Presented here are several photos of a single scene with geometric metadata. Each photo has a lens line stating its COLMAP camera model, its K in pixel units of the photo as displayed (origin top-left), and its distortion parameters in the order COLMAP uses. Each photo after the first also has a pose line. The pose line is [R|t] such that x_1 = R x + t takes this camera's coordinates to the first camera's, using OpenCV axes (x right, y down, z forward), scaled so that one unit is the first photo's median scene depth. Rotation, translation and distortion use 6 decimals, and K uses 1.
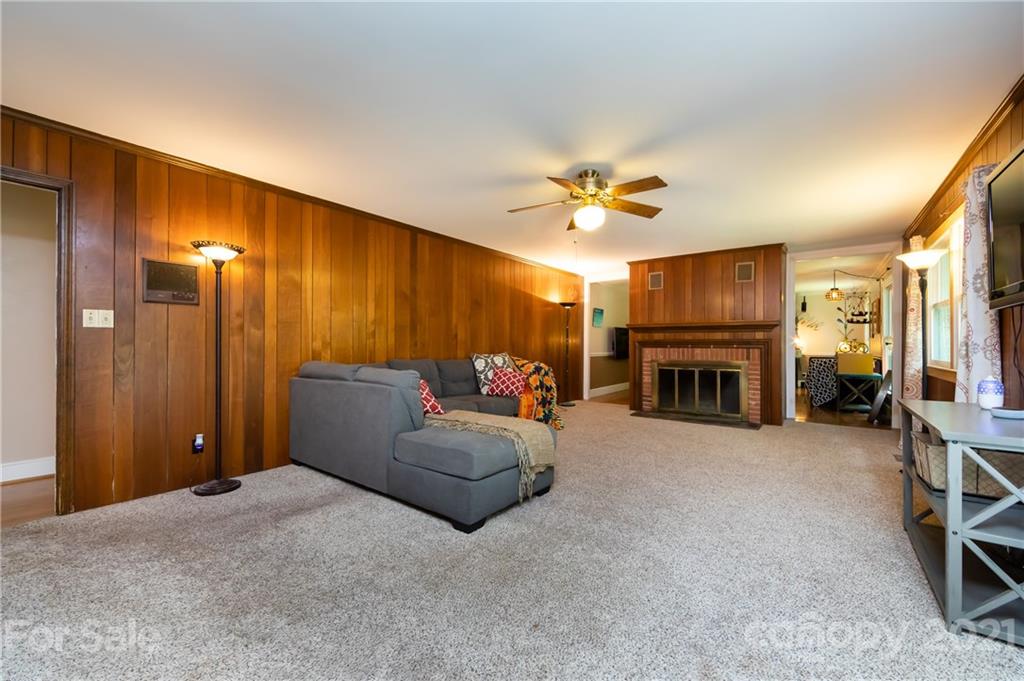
lens RADIAL K [[401.3, 0, 511.3], [0, 401.3, 342.0], [0, 0, 1]] dist [-0.001490, -0.000798]
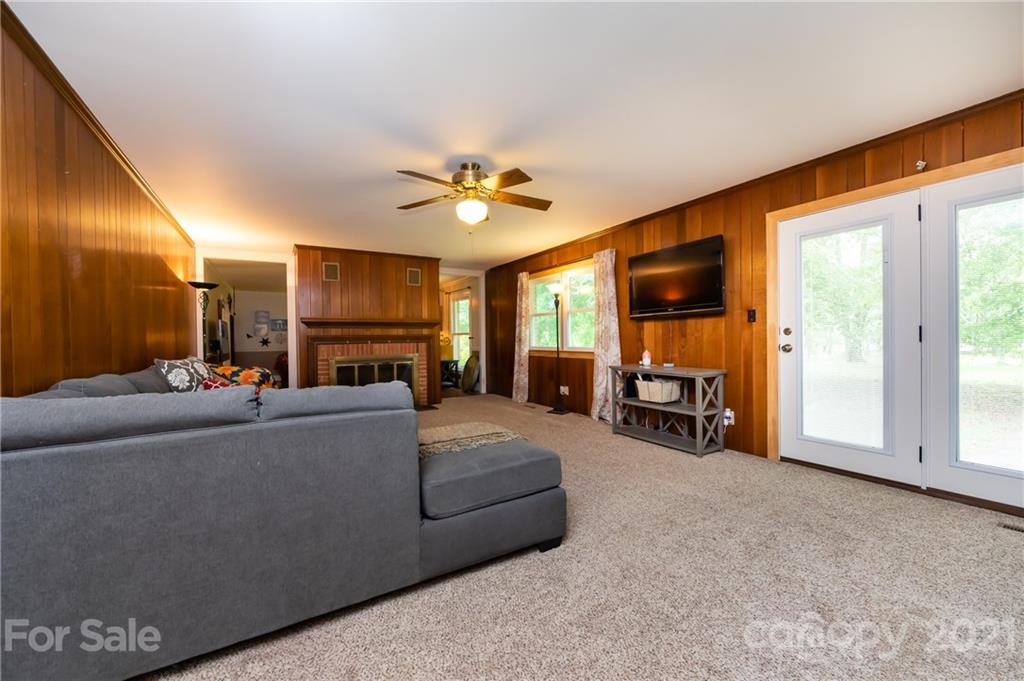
lens RADIAL K [[401.3, 0, 513.1], [0, 401.3, 340.5], [0, 0, 1]] dist [-0.001490, -0.000798]
pose [[0.385145, -0.013579, 0.922756, -0.385555], [0.009825, 0.999895, 0.010613, -0.000182], [-0.922804, 0.004978, 0.385238, 0.295513]]
